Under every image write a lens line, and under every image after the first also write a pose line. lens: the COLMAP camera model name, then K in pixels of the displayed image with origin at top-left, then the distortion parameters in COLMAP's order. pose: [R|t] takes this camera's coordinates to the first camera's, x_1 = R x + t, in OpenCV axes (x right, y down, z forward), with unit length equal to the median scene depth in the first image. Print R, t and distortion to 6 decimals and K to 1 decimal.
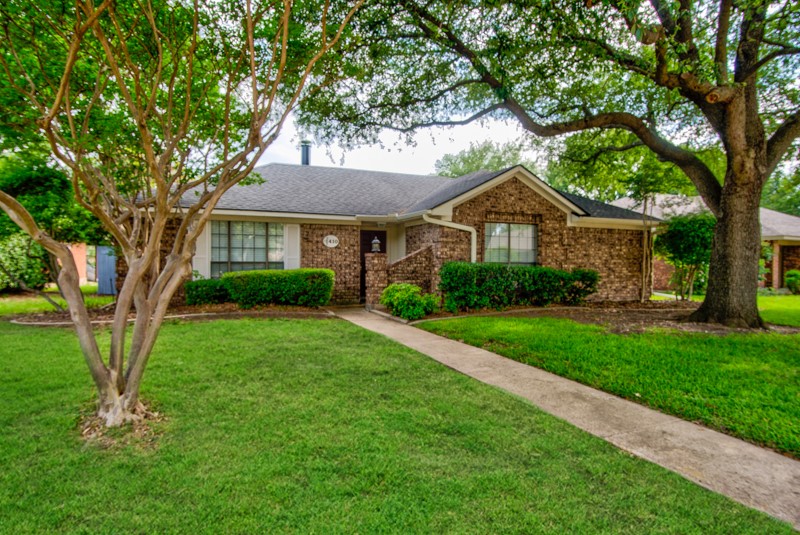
lens RADIAL K [[461.0, 0, 400.0], [0, 461.0, 267.5], [0, 0, 1]] dist [-0.000243, -0.000002]
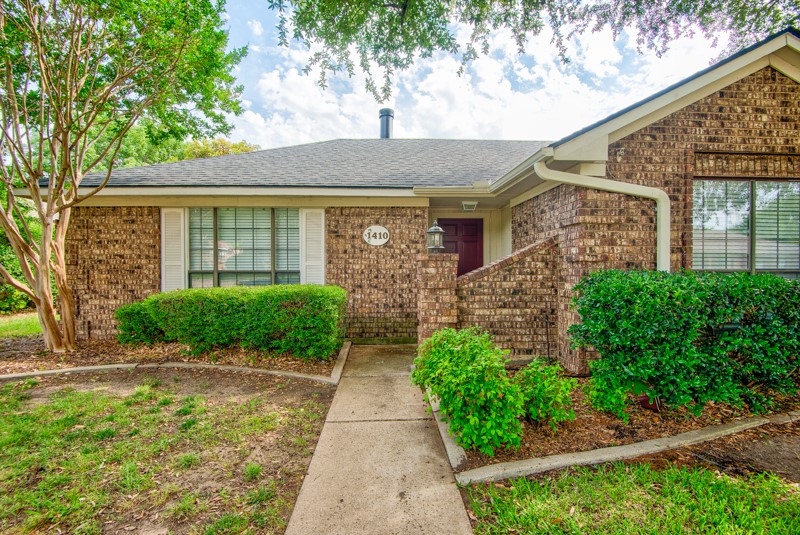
lens RADIAL K [[409.6, 0, 394.0], [0, 409.6, 272.2], [0, 0, 1]] dist [-0.017439, -0.000171]
pose [[0.940298, -0.001794, -0.340349, 0.052765], [0.002157, 0.999997, 0.000687, -0.010896], [0.340347, -0.001380, 0.940299, 0.551791]]
